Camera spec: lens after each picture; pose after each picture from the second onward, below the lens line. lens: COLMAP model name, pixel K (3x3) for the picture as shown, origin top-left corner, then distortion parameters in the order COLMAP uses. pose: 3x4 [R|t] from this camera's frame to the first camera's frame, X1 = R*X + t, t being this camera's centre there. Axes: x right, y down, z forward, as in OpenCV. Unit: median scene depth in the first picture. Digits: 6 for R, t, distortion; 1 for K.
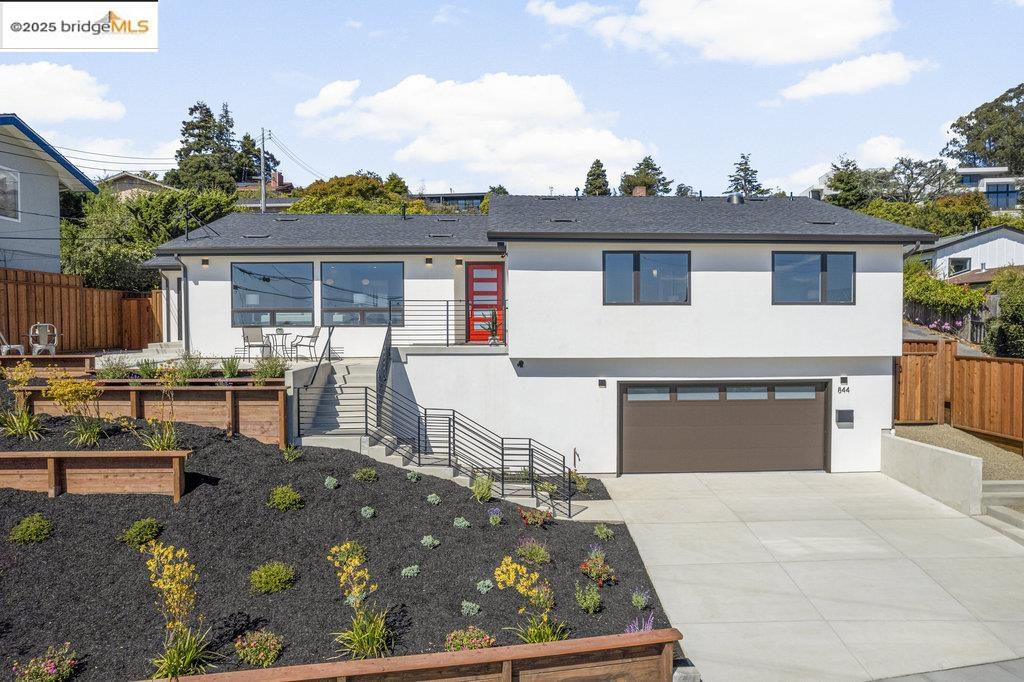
lens RADIAL K [[655.1, 0, 514.5], [0, 655.1, 341.1], [0, 0, 1]] dist [-0.078559, 0.072115]
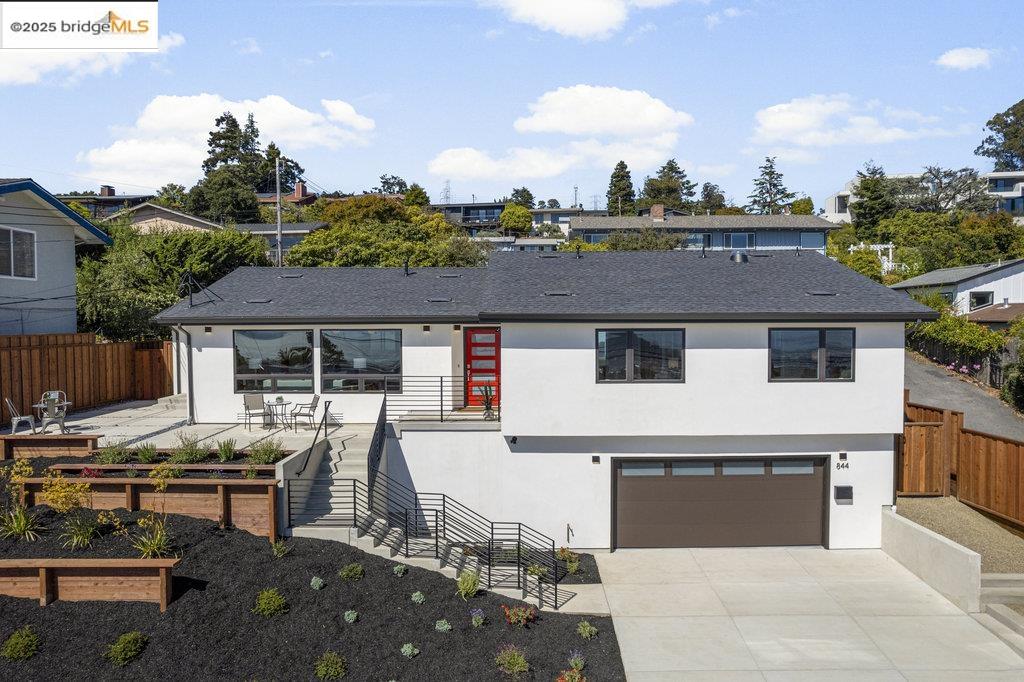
lens RADIAL K [[655.1, 0, 514.5], [0, 655.1, 341.1], [0, 0, 1]] dist [-0.078559, 0.072115]
pose [[0.999242, -0.000245, -0.038923, 0.048049], [0.000354, 0.999996, 0.002811, -0.117018], [0.038922, -0.002823, 0.999238, -0.000848]]
